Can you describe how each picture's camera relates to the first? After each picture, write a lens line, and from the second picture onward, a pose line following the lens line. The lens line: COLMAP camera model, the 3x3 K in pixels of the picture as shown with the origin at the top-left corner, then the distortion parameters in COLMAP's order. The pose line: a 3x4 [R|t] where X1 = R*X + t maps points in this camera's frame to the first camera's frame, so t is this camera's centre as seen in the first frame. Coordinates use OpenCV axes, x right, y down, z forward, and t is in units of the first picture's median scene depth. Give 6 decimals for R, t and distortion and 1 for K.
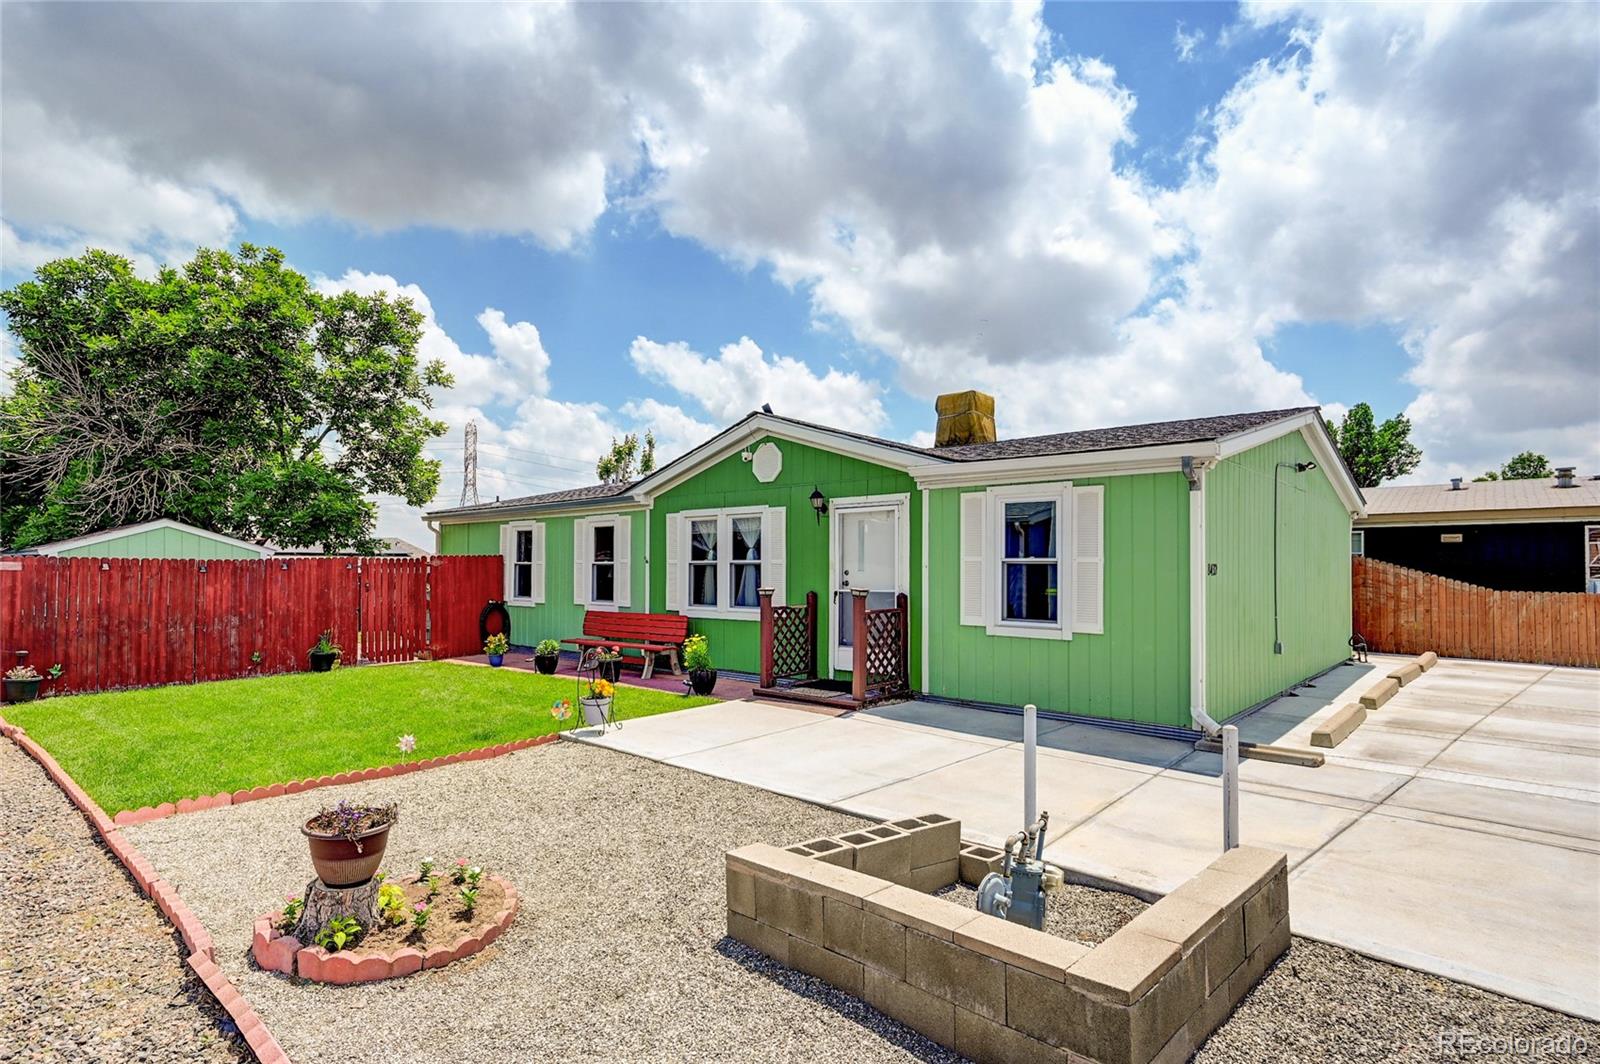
lens RADIAL K [[837.4, 0, 800.2], [0, 837.4, 568.7], [0, 0, 1]] dist [0.000789, 0.000016]
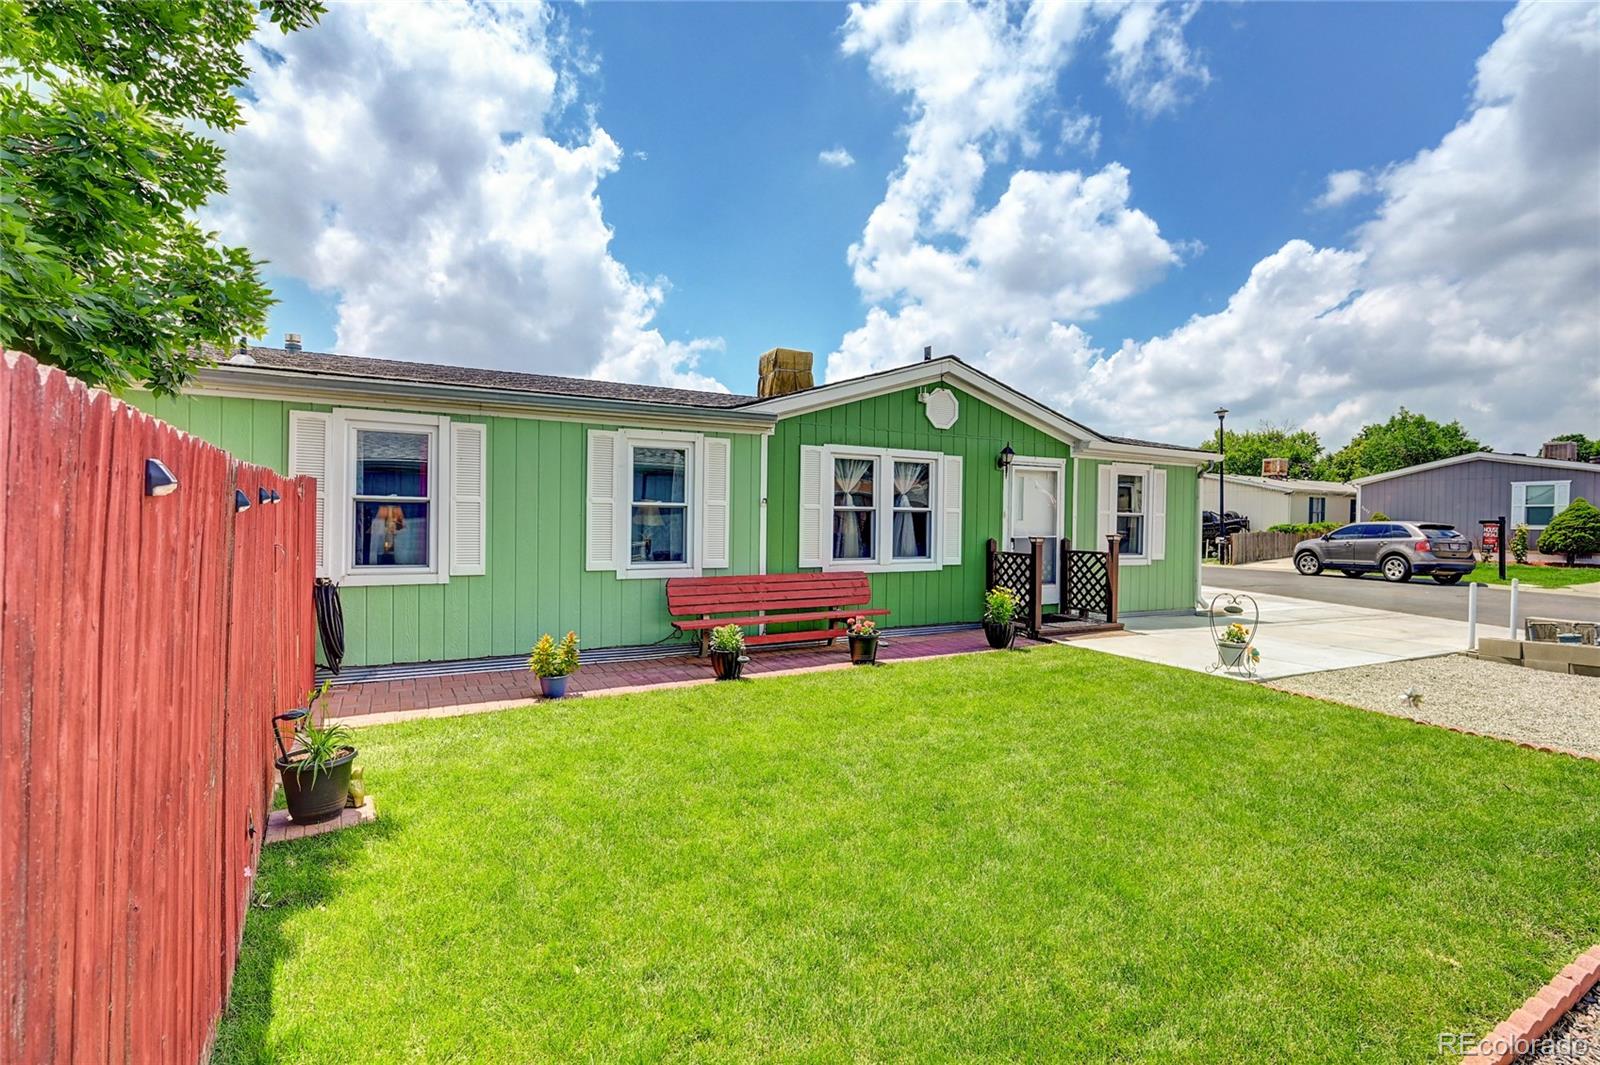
lens RADIAL K [[766.3, 0, 800.7], [0, 766.3, 517.6], [0, 0, 1]] dist [-0.000512, -0.000029]
pose [[0.331615, 0.000947, 0.943414, -0.888720], [-0.016478, 0.999853, 0.004788, -0.000955], [-0.943271, -0.017133, 0.331582, 0.810917]]
